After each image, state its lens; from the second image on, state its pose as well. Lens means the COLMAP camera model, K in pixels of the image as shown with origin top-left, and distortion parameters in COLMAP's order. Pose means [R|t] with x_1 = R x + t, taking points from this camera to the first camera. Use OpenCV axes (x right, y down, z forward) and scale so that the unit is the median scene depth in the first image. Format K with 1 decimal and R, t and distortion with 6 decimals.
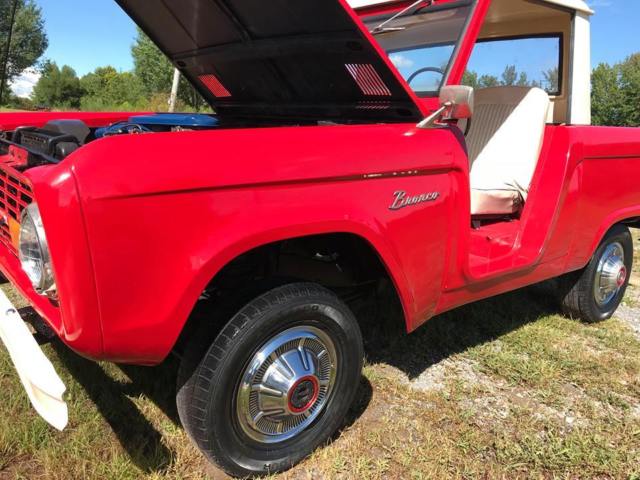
lens RADIAL K [[530.8, 0, 320.0], [0, 530.8, 240.0], [0, 0, 1]] dist [0.029274, -0.027119]
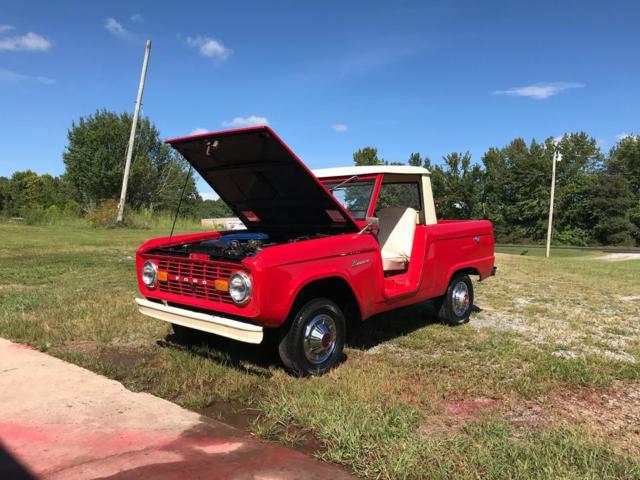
lens RADIAL K [[530.8, 0, 320.0], [0, 530.8, 240.0], [0, 0, 1]] dist [0.029274, -0.027119]
pose [[0.987617, -0.066598, 0.142045, -0.245920], [0.088334, 0.984320, -0.152679, 0.124911], [-0.129650, 0.163336, 0.978014, -0.988217]]
